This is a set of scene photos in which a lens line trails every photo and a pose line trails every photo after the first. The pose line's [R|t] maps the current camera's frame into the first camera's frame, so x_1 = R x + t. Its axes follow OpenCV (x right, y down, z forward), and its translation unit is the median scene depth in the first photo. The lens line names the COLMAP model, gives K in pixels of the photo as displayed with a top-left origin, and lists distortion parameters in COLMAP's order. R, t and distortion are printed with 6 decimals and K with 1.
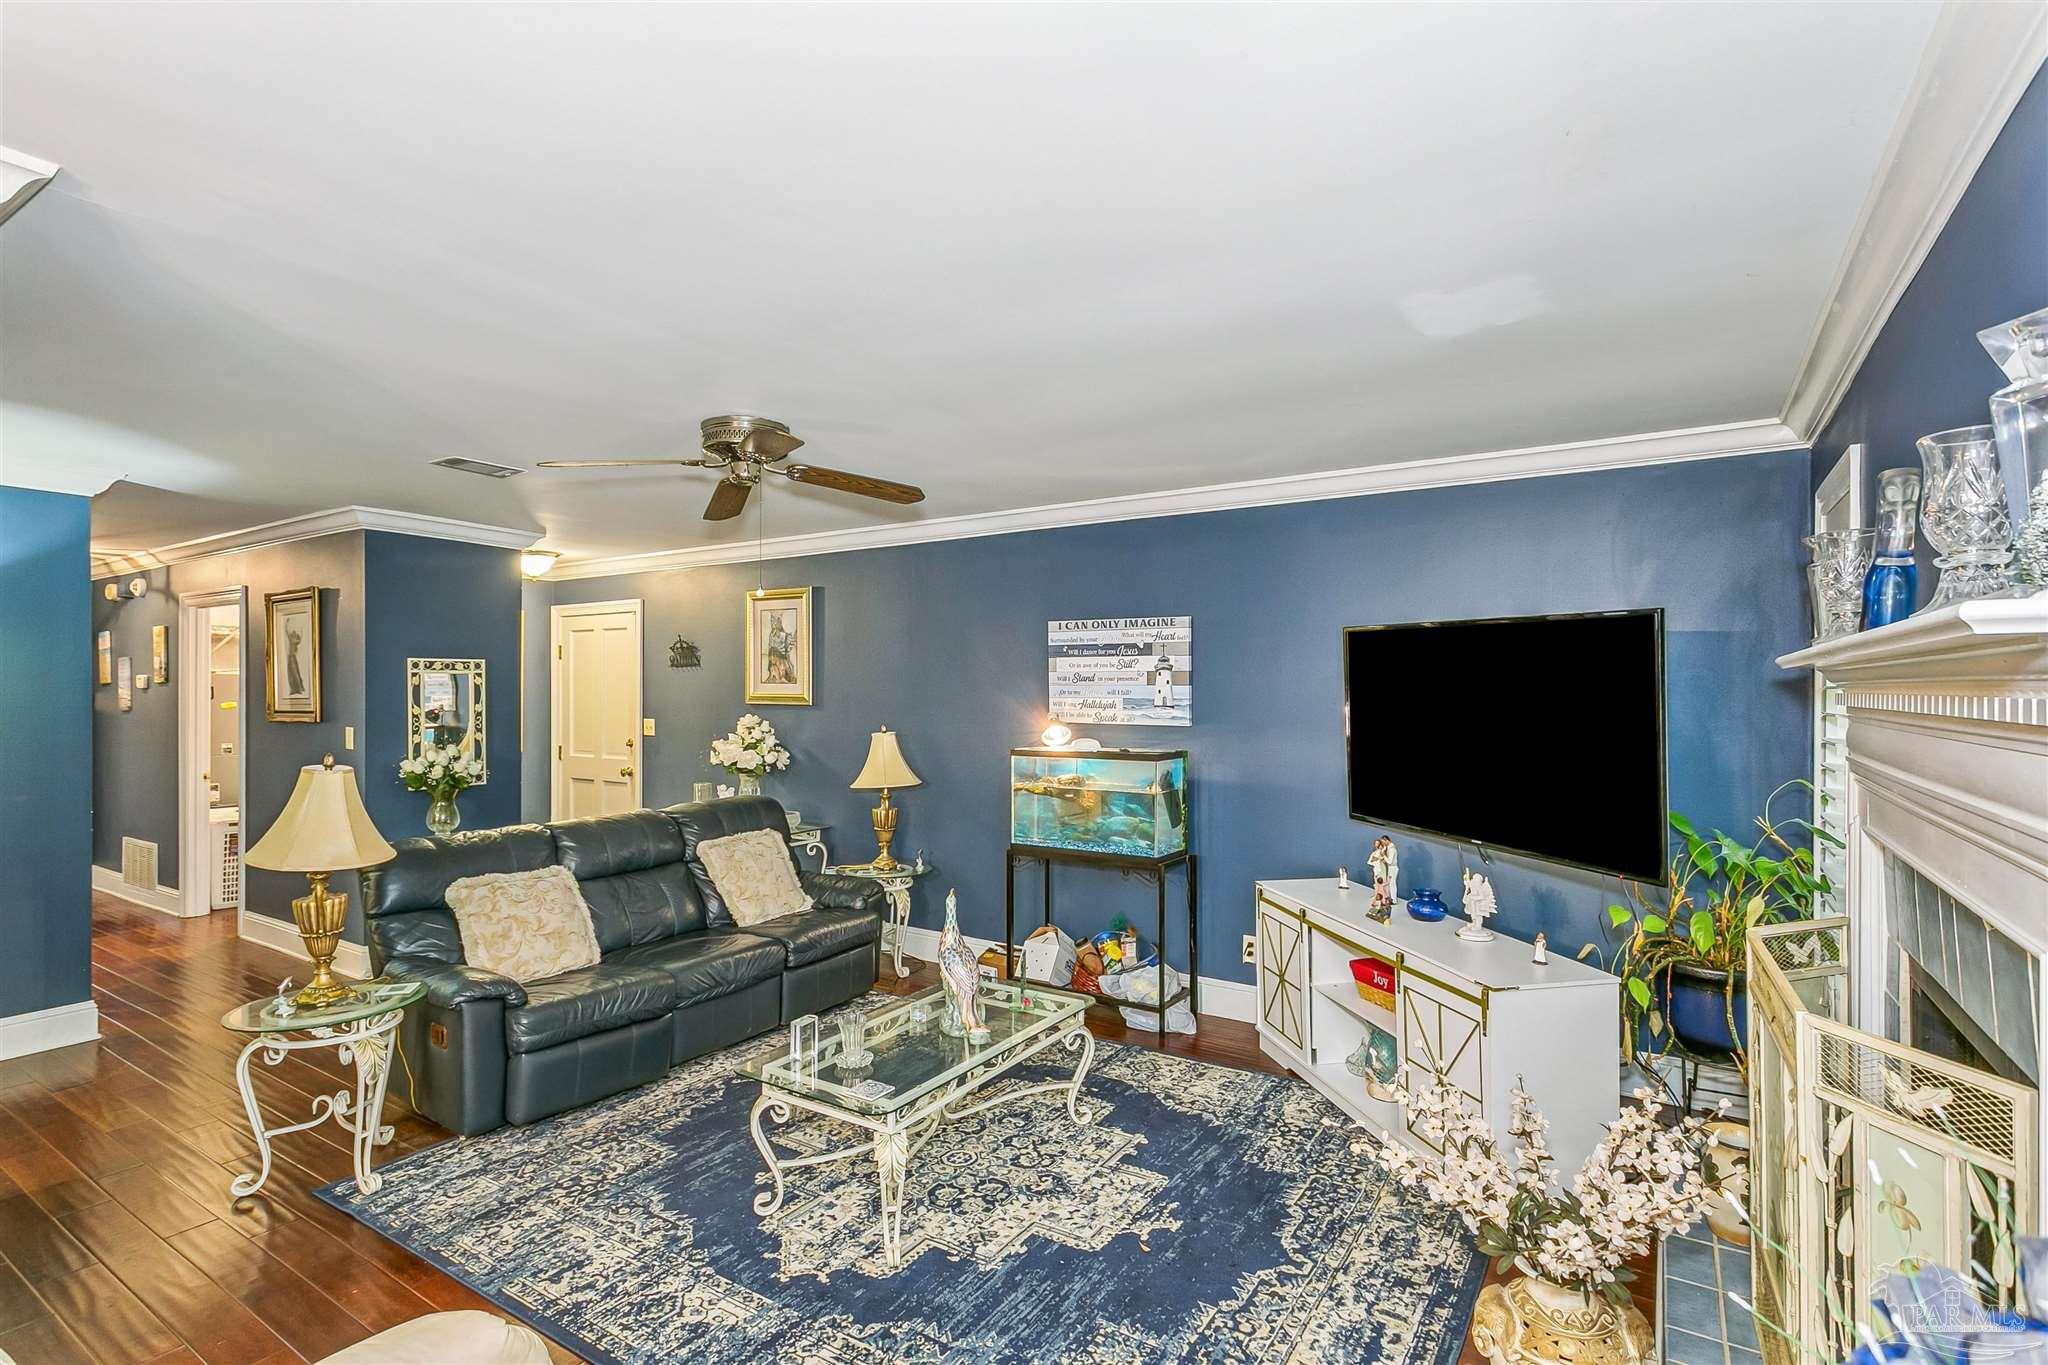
lens RADIAL K [[982.9, 0, 1021.7], [0, 982.9, 687.8], [0, 0, 1]] dist [0.006590, 0.004982]
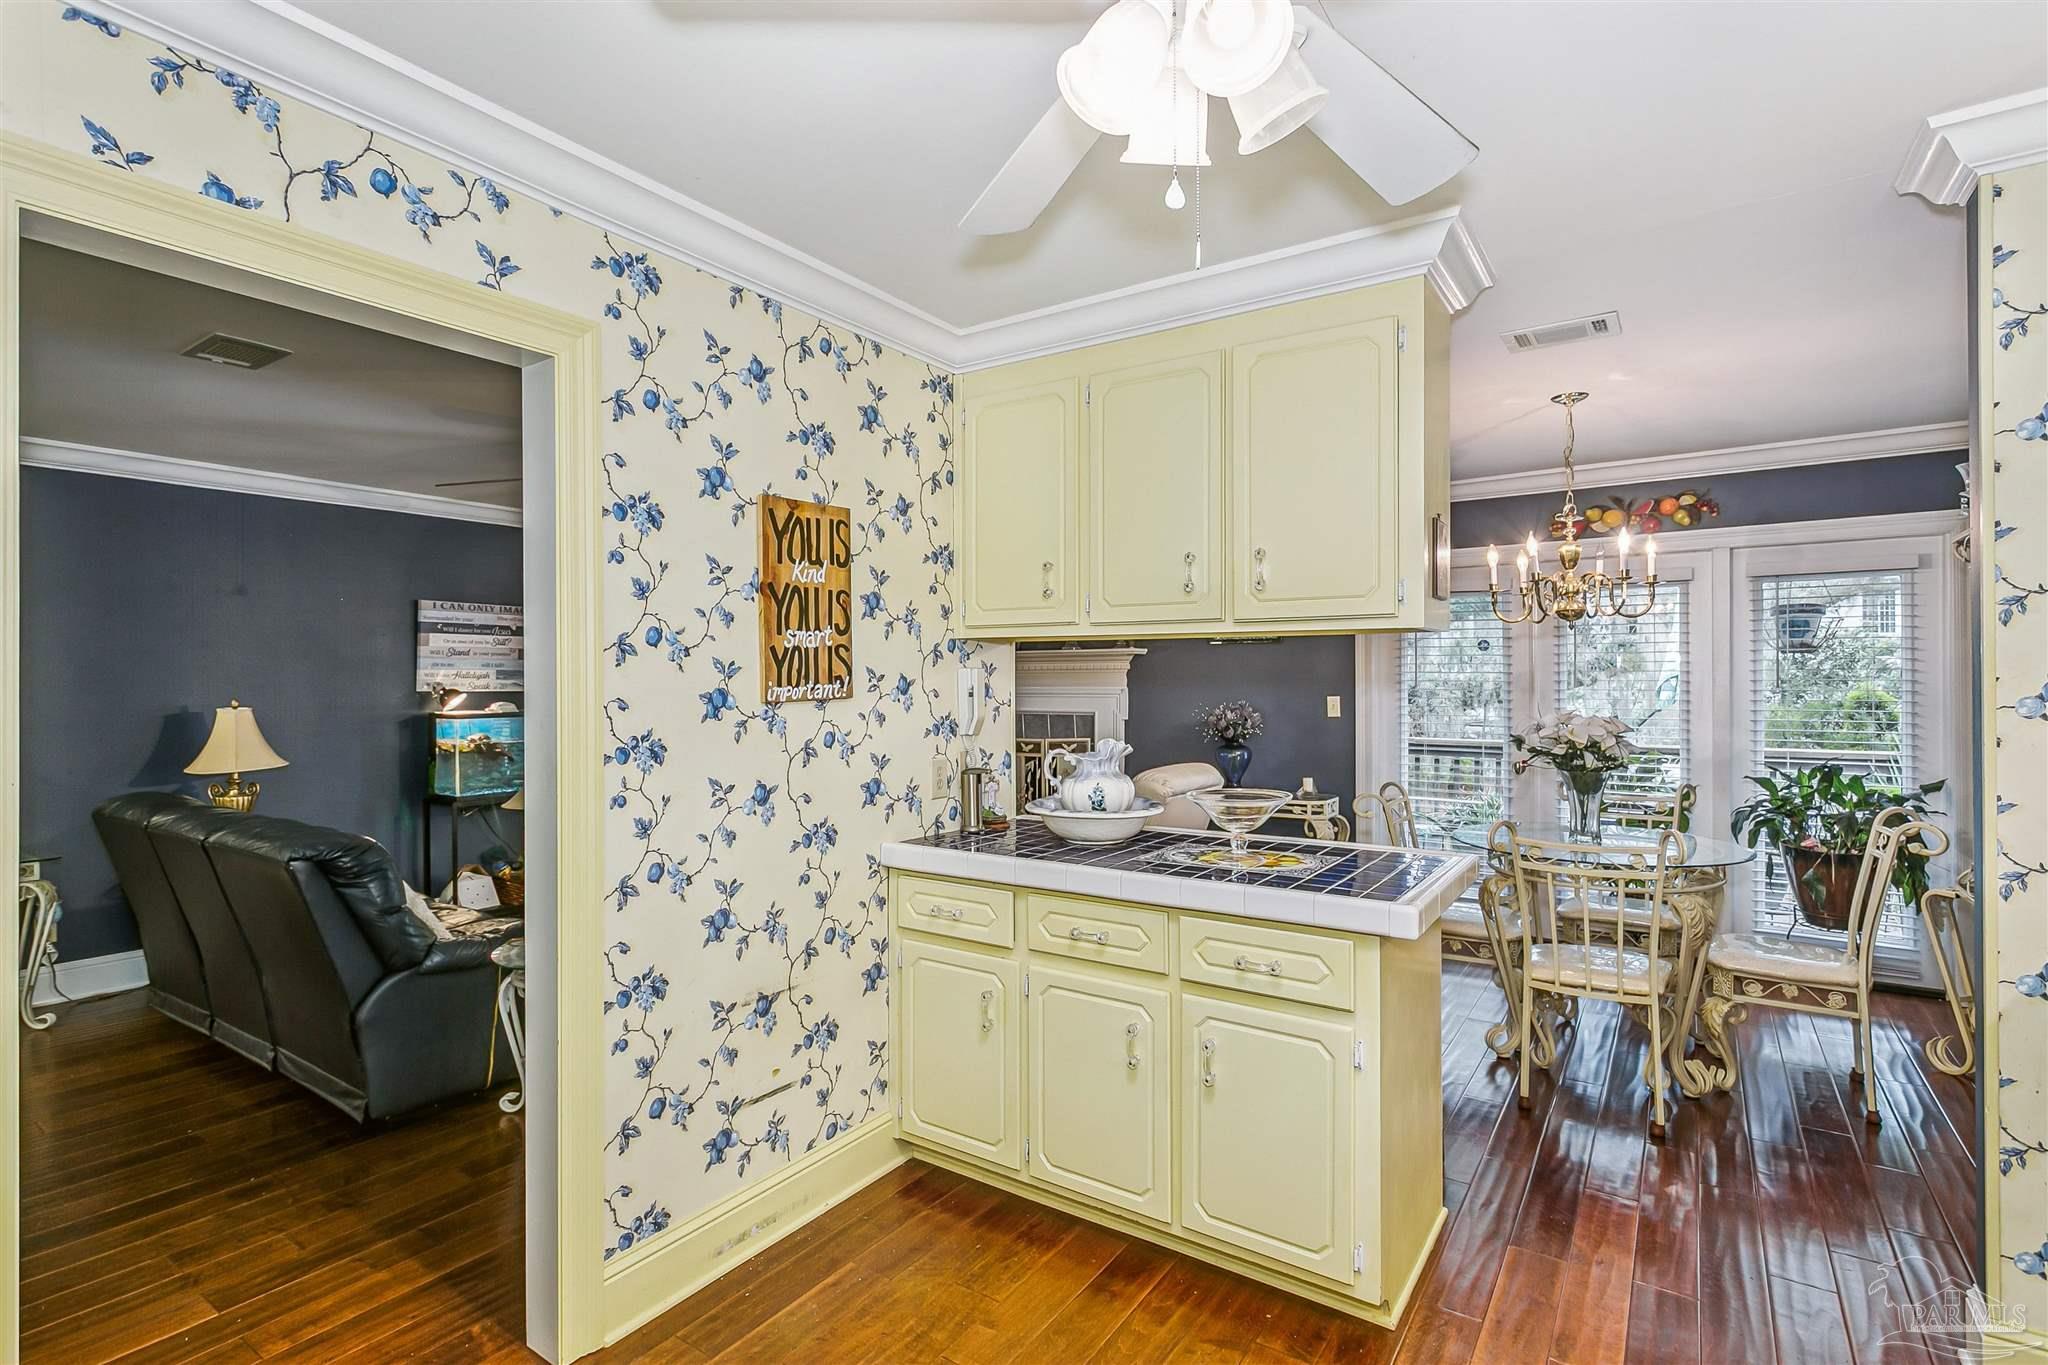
lens RADIAL K [[982.9, 0, 1005.8], [0, 982.9, 679.7], [0, 0, 1]] dist [0.006590, 0.004982]
pose [[0.029253, -0.001470, 0.999571, -1.148713], [0.001970, 0.999997, 0.001413, 0.023077], [-0.999570, 0.001928, 0.029256, 0.348959]]
